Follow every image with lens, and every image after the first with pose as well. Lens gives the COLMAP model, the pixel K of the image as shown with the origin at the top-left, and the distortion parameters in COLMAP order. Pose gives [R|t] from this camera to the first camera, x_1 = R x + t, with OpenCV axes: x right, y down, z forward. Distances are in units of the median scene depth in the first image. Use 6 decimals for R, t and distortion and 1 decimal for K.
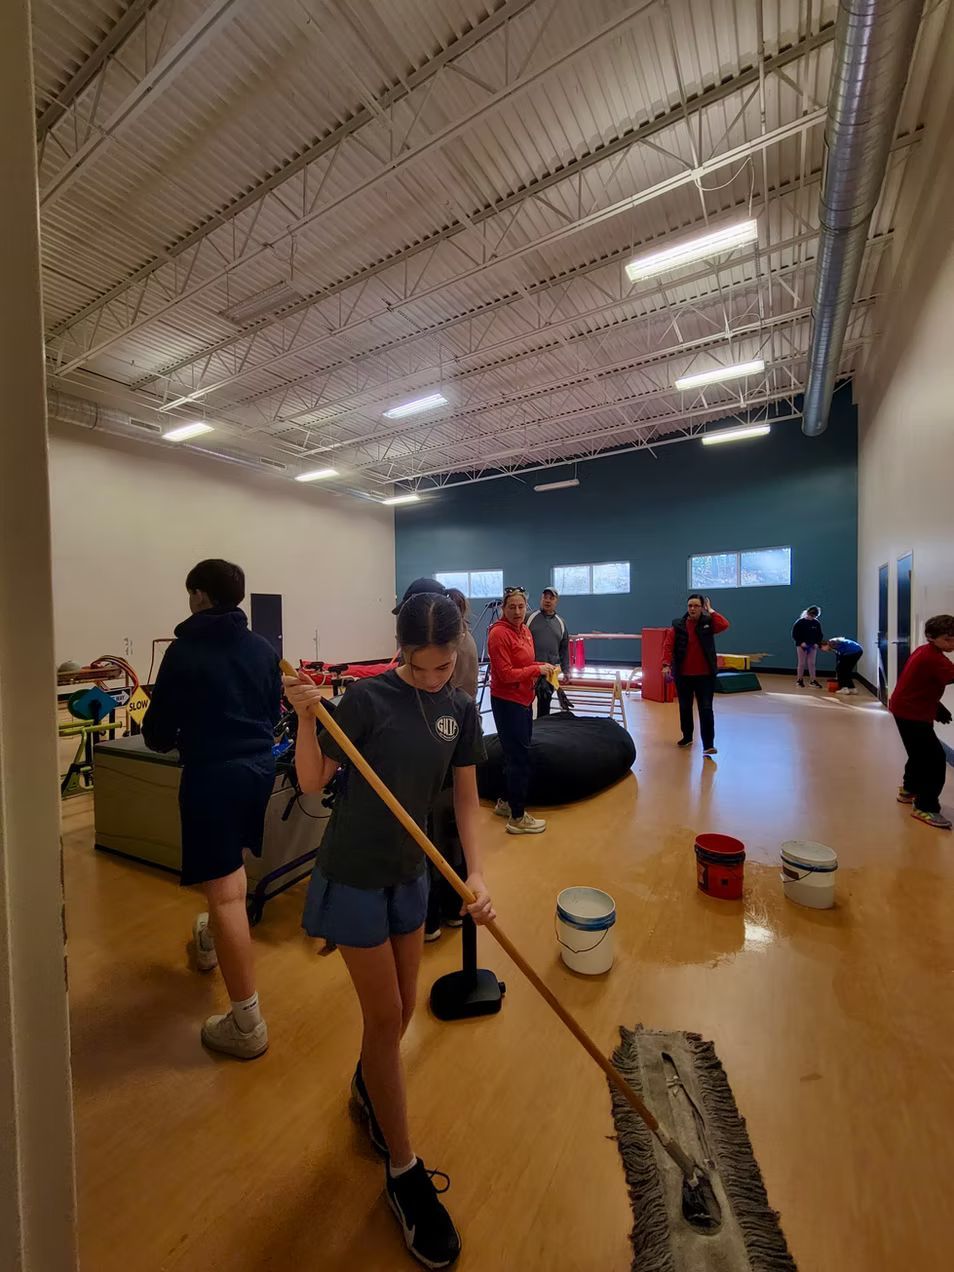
lens RADIAL K [[512.4, 0, 476.3], [0, 512.4, 634.3], [0, 0, 1]] dist [-0.010750, -0.000471]
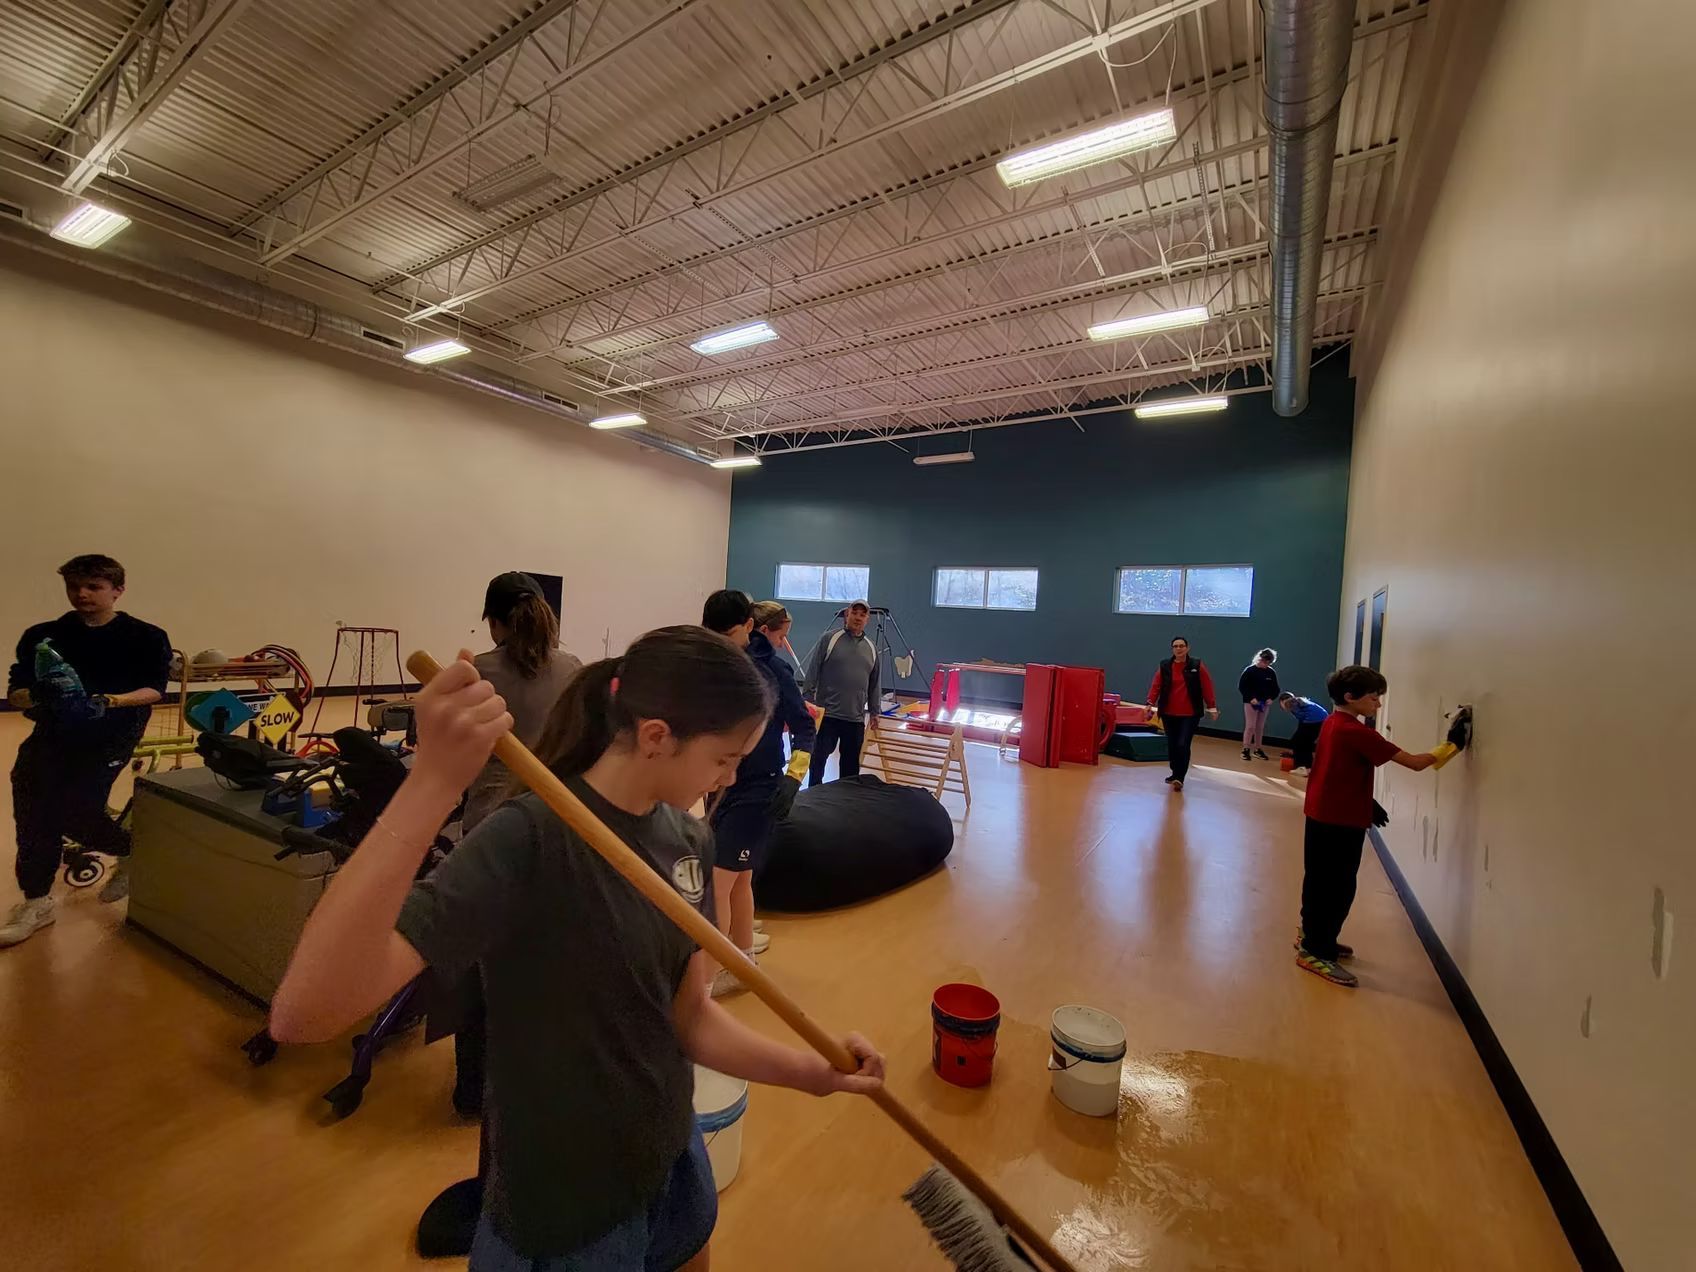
lens RADIAL K [[683.2, 0, 848.1], [0, 683.2, 639.4], [0, 0, 1]] dist [-0.010750, -0.000471]
pose [[0.996833, 0.077143, -0.019298, 0.100696], [-0.077361, 0.996944, -0.010837, -0.016401], [0.018403, 0.012295, 0.999755, 0.027998]]
